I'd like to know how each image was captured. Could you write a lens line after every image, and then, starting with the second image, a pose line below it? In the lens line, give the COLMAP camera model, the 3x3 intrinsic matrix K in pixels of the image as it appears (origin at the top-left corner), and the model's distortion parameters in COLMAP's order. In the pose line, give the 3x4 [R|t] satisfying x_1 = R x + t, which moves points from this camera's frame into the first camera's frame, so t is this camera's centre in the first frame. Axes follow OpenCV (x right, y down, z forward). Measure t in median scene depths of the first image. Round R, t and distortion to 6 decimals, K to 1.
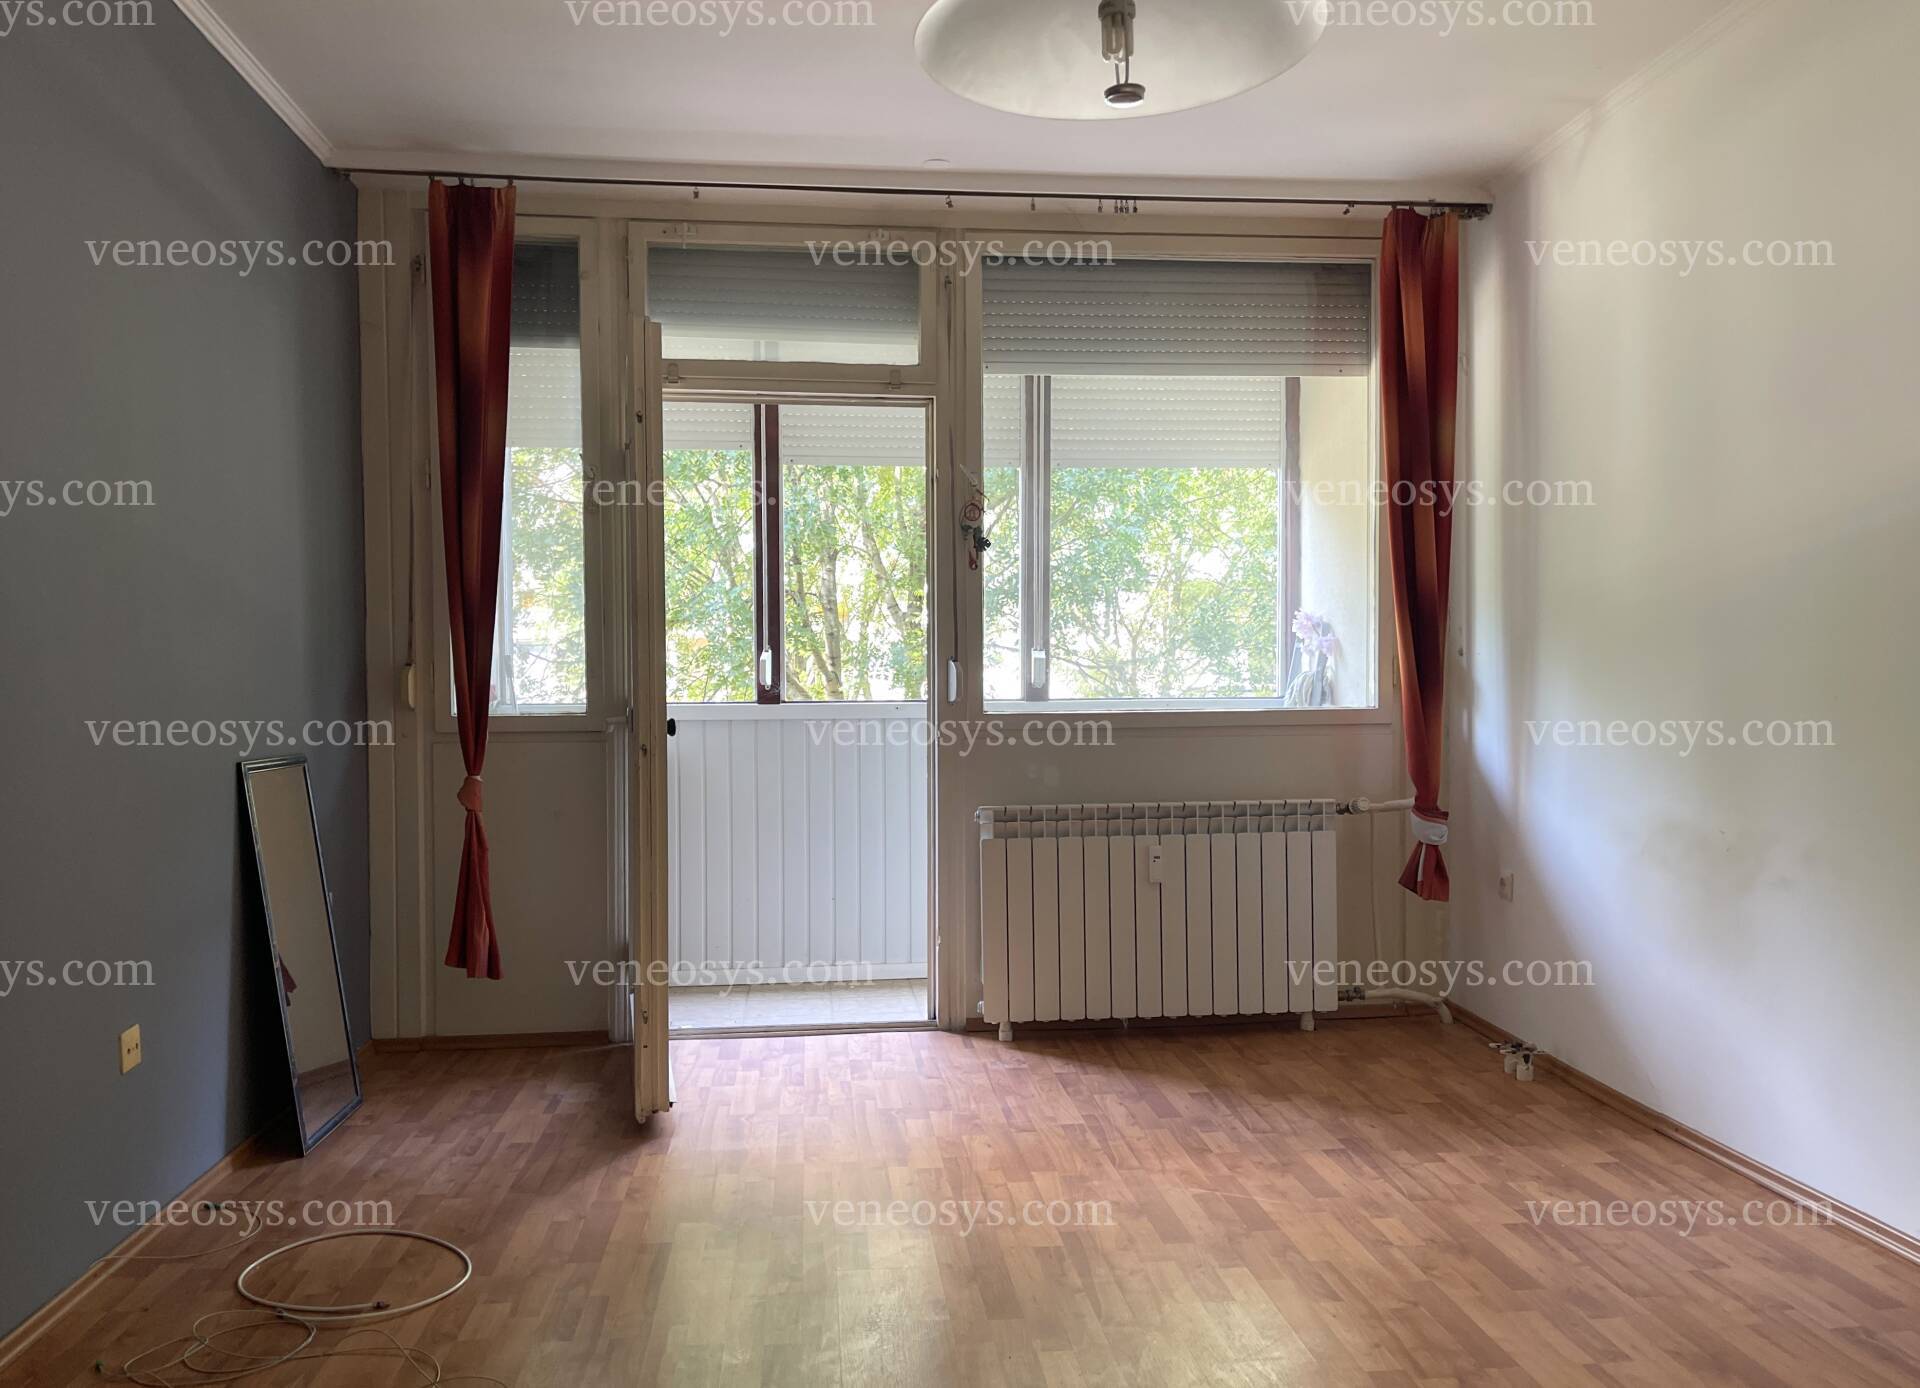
lens RADIAL K [[1583.9, 0, 958.9], [0, 1583.9, 735.7], [0, 0, 1]] dist [0.090309, -0.011561]
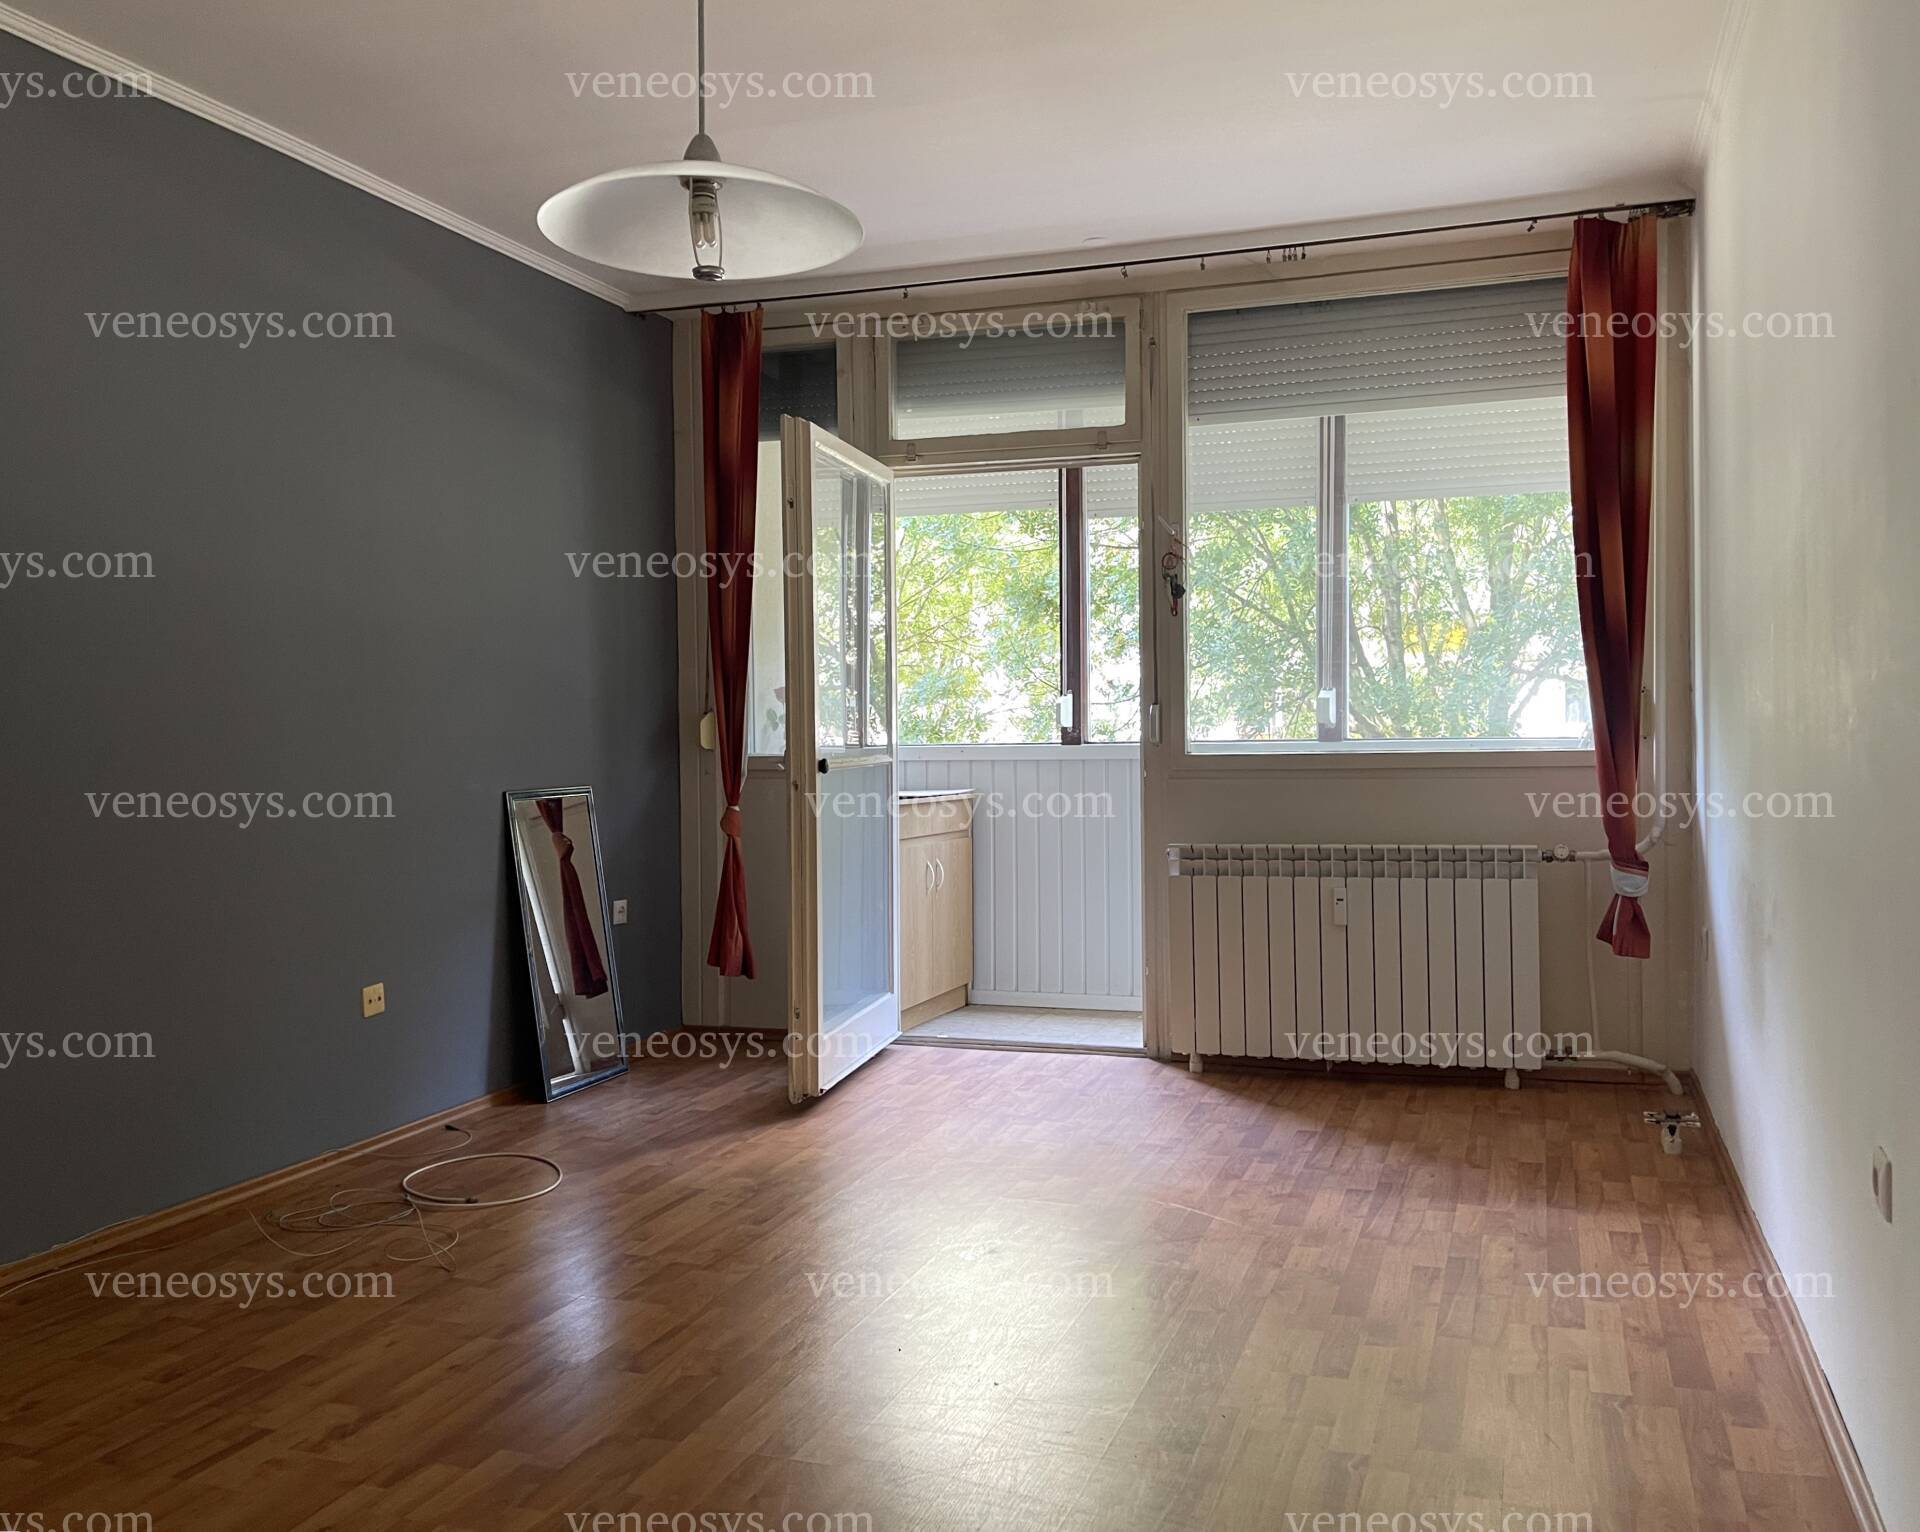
lens RADIAL K [[1564.7, 0, 881.6], [0, 1564.7, 768.6], [0, 0, 1]] dist [0.079192, -0.000191]
pose [[0.914568, 0.005135, -0.404400, 0.259627], [-0.009030, 0.999929, -0.007725, 0.004890], [0.404332, 0.010717, 0.914549, -0.017653]]
